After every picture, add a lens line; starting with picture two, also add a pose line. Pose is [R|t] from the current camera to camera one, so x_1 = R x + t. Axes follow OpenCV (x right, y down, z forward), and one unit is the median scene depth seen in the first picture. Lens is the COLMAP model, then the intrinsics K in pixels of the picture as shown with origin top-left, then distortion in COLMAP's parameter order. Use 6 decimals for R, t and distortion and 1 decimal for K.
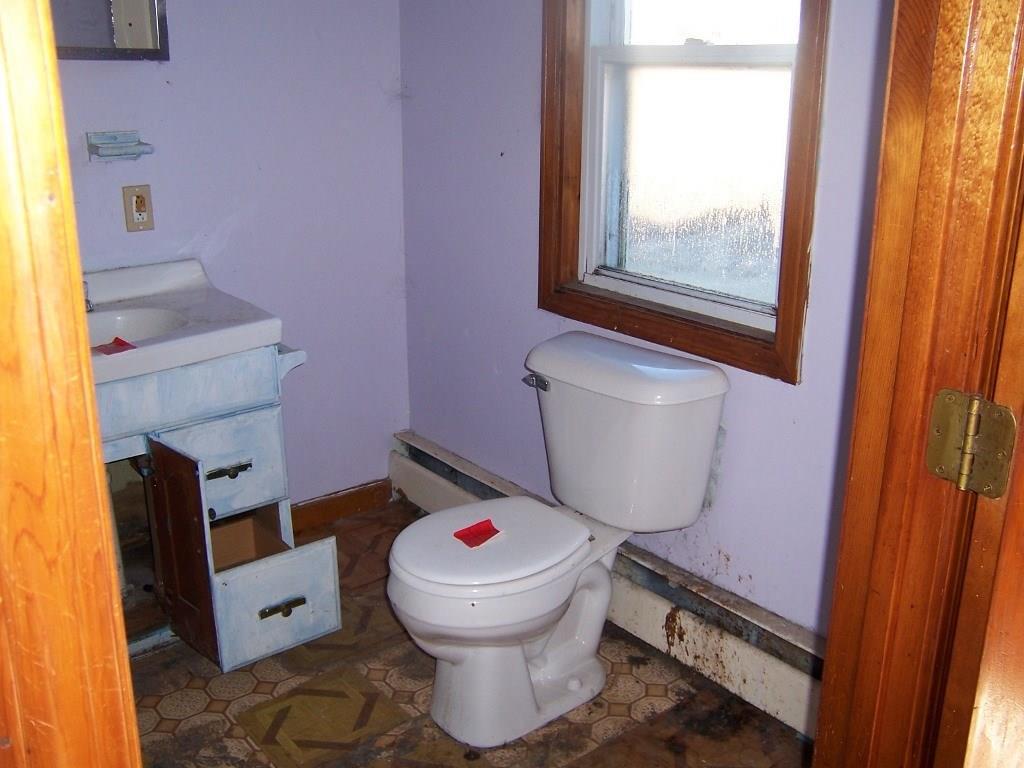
lens RADIAL K [[1033.2, 0, 521.9], [0, 1033.2, 385.4], [0, 0, 1]] dist [-0.142114, 0.240651]
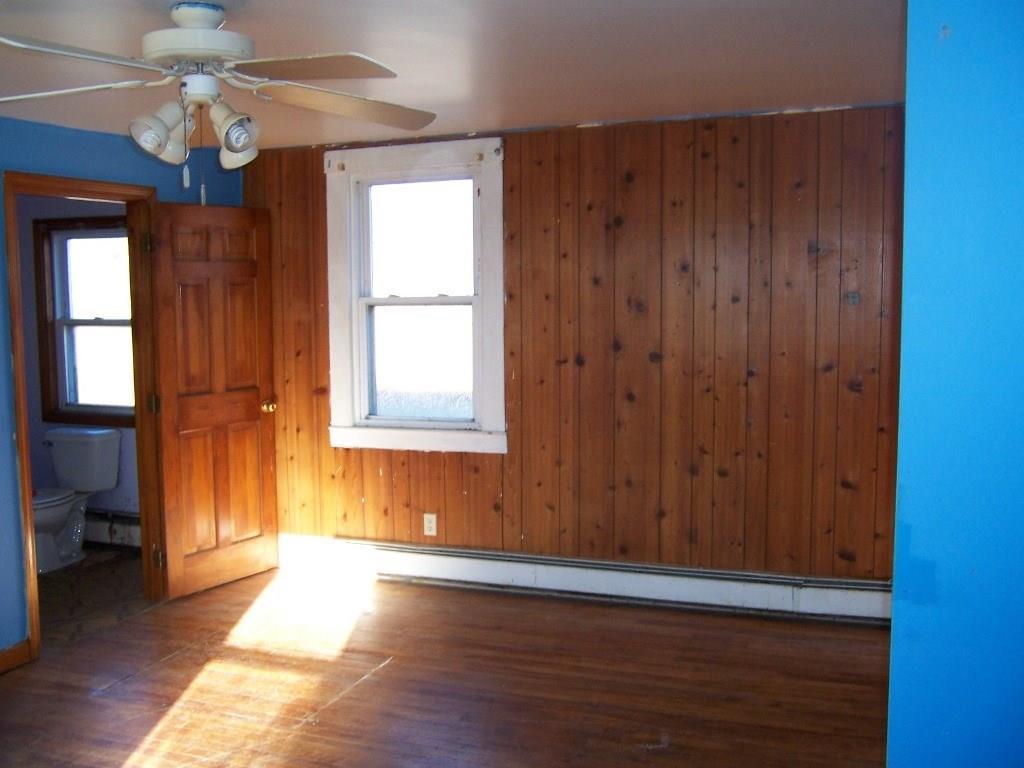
lens RADIAL K [[1033.2, 0, 521.9], [0, 1033.2, 385.4], [0, 0, 1]] dist [-0.142114, 0.240651]
pose [[0.862622, -0.067311, 0.501352, -0.226941], [0.166976, 0.973444, -0.156604, 0.455147], [-0.477497, 0.218804, 0.850953, -1.817206]]
